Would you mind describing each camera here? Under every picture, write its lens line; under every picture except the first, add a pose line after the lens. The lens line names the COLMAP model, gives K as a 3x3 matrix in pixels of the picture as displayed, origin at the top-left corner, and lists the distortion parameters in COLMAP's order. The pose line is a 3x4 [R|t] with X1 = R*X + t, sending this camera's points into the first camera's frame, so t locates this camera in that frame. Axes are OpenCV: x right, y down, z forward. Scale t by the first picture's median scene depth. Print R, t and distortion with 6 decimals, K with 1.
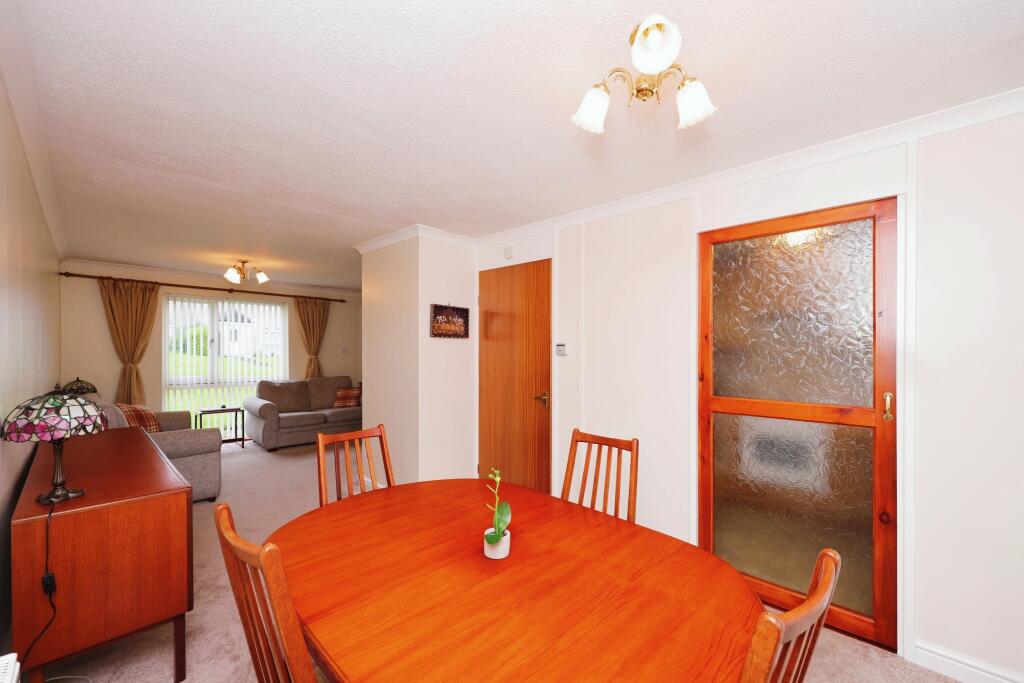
lens RADIAL K [[411.9, 0, 509.5], [0, 411.9, 346.3], [0, 0, 1]] dist [-0.000854, -0.000114]
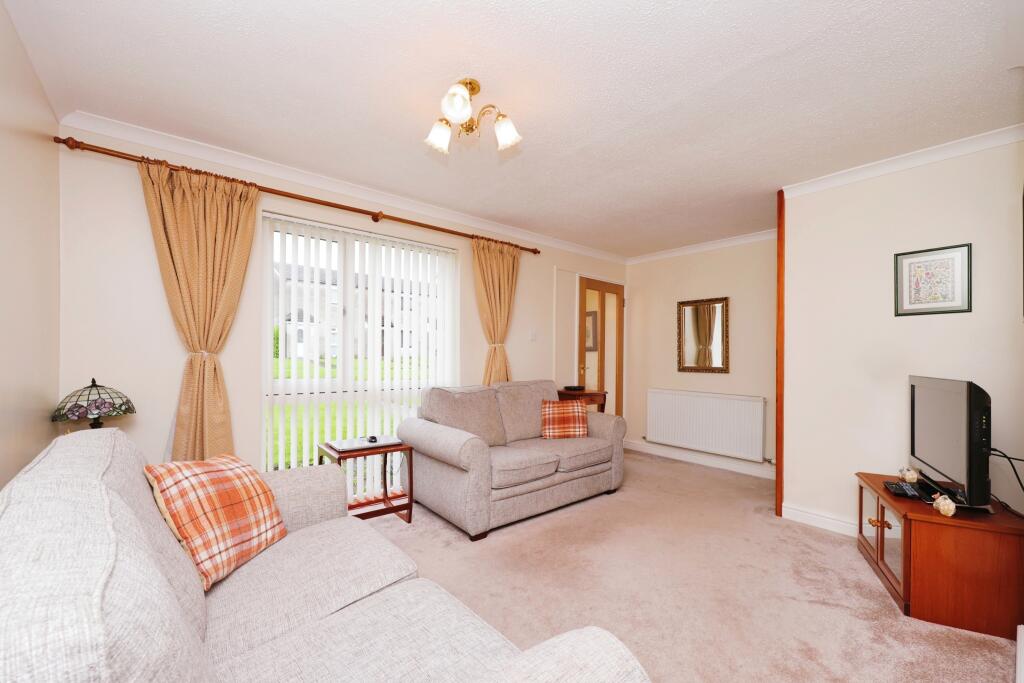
lens RADIAL K [[420.5, 0, 509.5], [0, 420.5, 354.0], [0, 0, 1]] dist [0.000894, 0.000430]
pose [[0.995002, 0.001605, -0.099840, -0.499295], [-0.001147, 0.999989, 0.004644, 0.041586], [0.099846, -0.004507, 0.994993, 0.528572]]
